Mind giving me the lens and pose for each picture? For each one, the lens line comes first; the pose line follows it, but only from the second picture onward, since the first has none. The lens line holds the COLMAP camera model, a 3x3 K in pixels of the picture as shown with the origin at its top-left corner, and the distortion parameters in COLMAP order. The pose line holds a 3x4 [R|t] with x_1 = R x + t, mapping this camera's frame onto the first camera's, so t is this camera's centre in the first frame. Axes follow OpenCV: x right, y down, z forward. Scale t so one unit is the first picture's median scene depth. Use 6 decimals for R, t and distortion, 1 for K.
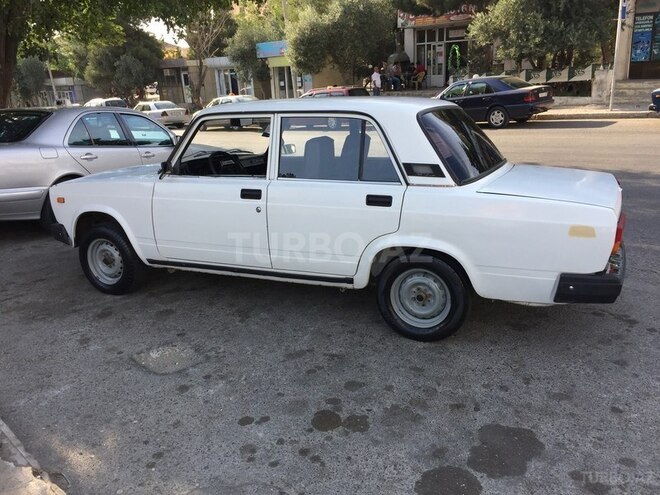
lens RADIAL K [[558.9, 0, 330.0], [0, 558.9, 247.5], [0, 0, 1]] dist [0.045530, -0.010587]
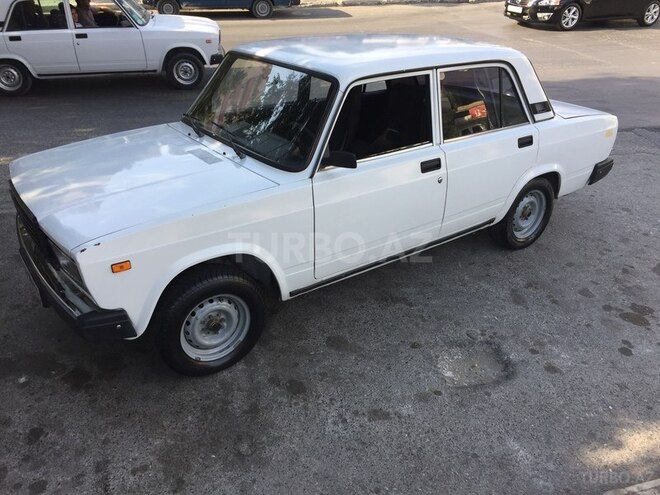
lens RADIAL K [[558.9, 0, 330.0], [0, 558.9, 247.5], [0, 0, 1]] dist [0.045530, -0.010587]
pose [[0.495816, -0.359135, 0.790688, -0.974038], [0.197120, 0.933259, 0.300284, -0.273583], [-0.845760, 0.006975, 0.533518, 0.664750]]
